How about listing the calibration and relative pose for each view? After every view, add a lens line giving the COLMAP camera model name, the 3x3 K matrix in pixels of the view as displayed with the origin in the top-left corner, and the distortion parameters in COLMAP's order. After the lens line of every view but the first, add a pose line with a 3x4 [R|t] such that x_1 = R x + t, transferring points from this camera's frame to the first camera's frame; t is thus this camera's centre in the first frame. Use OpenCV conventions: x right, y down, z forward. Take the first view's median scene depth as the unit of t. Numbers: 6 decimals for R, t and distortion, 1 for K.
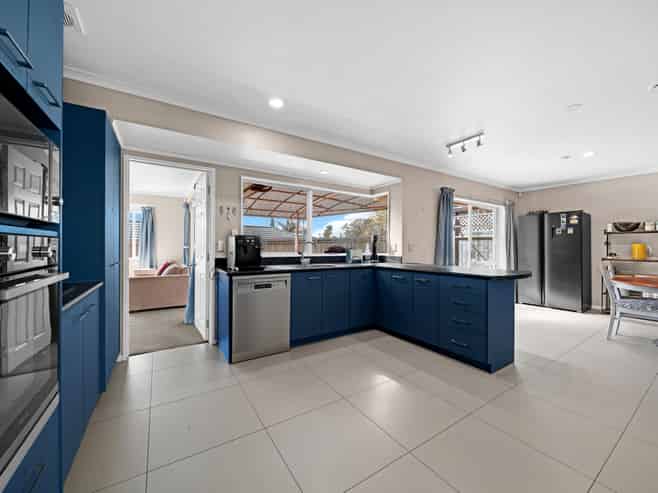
lens RADIAL K [[257.0, 0, 331.6], [0, 257.0, 246.0], [0, 0, 1]] dist [-0.002826, -0.000516]
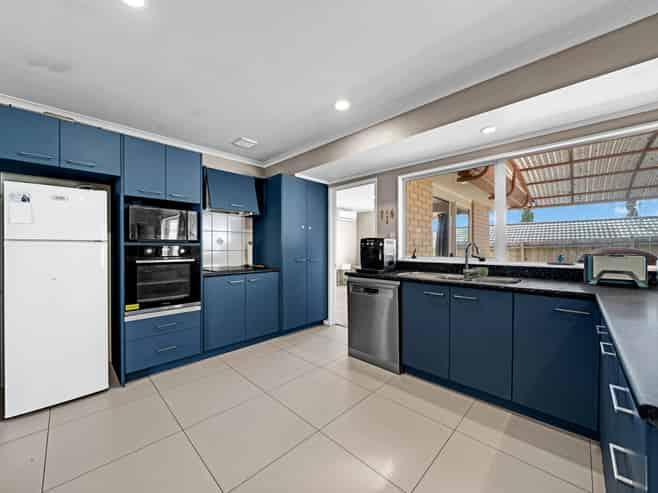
lens RADIAL K [[257.0, 0, 329.3], [0, 257.0, 250.0], [0, 0, 1]] dist [-0.002826, -0.000516]
pose [[0.218963, 0.004847, -0.975721, 0.551556], [-0.001462, 0.999988, 0.004640, -0.000047], [0.975732, 0.000410, 0.218967, 0.549735]]
